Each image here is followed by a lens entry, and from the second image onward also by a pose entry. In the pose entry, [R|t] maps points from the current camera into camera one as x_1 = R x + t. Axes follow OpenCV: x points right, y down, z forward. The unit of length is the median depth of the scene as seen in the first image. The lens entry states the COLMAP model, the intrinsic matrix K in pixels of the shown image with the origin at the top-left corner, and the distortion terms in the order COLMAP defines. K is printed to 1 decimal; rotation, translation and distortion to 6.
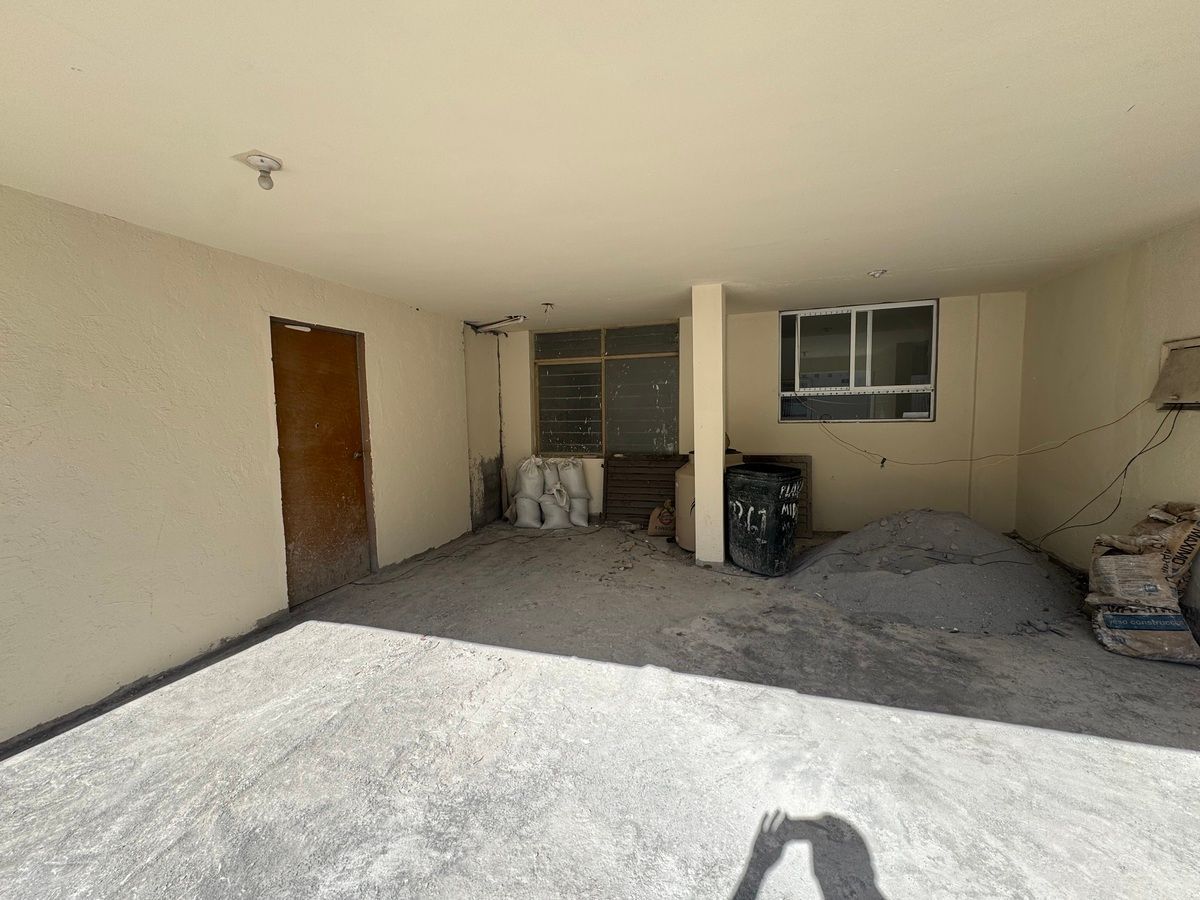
lens RADIAL K [[478.7, 0, 603.3], [0, 478.7, 446.5], [0, 0, 1]] dist [-0.002410, 0.000107]
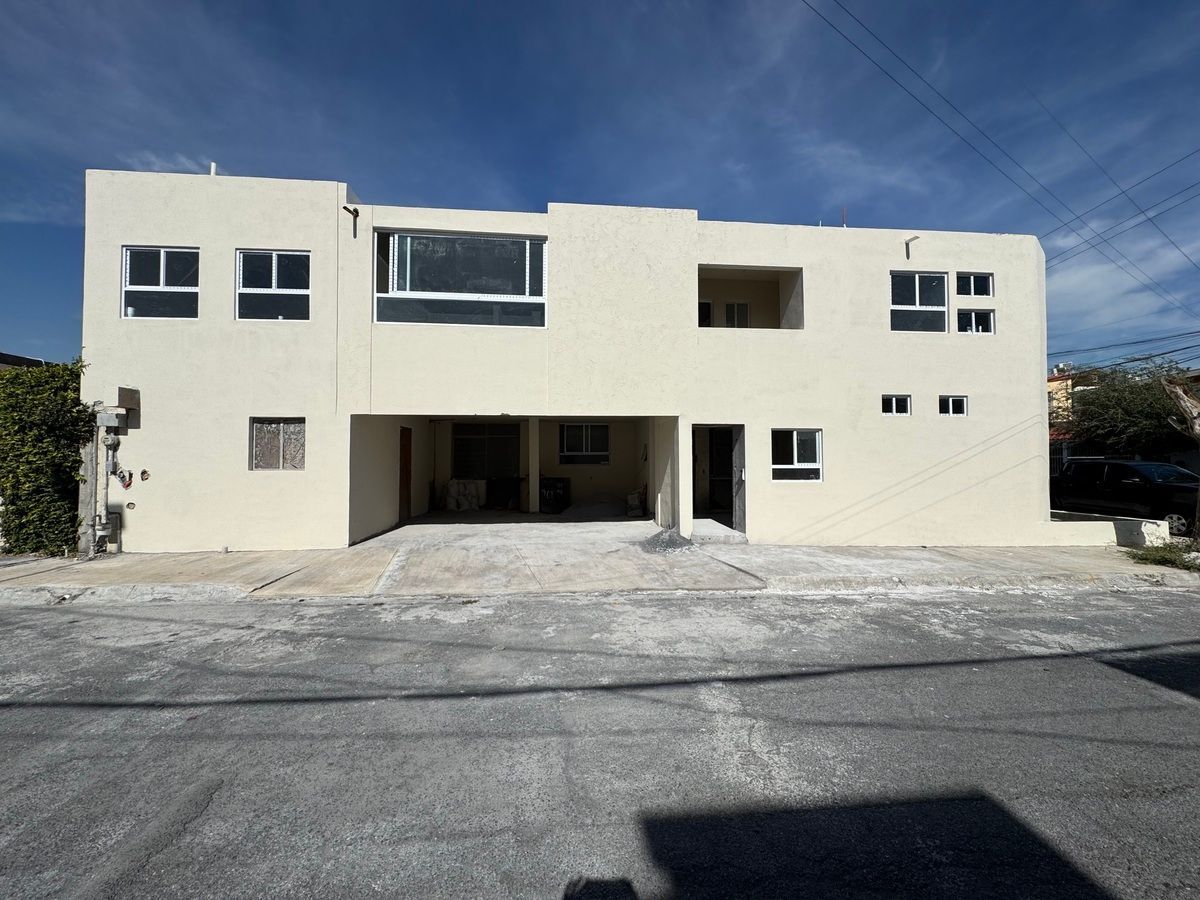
lens RADIAL K [[478.7, 0, 599.3], [0, 478.7, 447.7], [0, 0, 1]] dist [-0.002410, 0.000107]
pose [[0.923721, 0.031491, 0.381770, -0.415291], [0.009227, 0.994497, -0.104357, 0.126605], [-0.382955, 0.099920, 0.918347, -1.438680]]
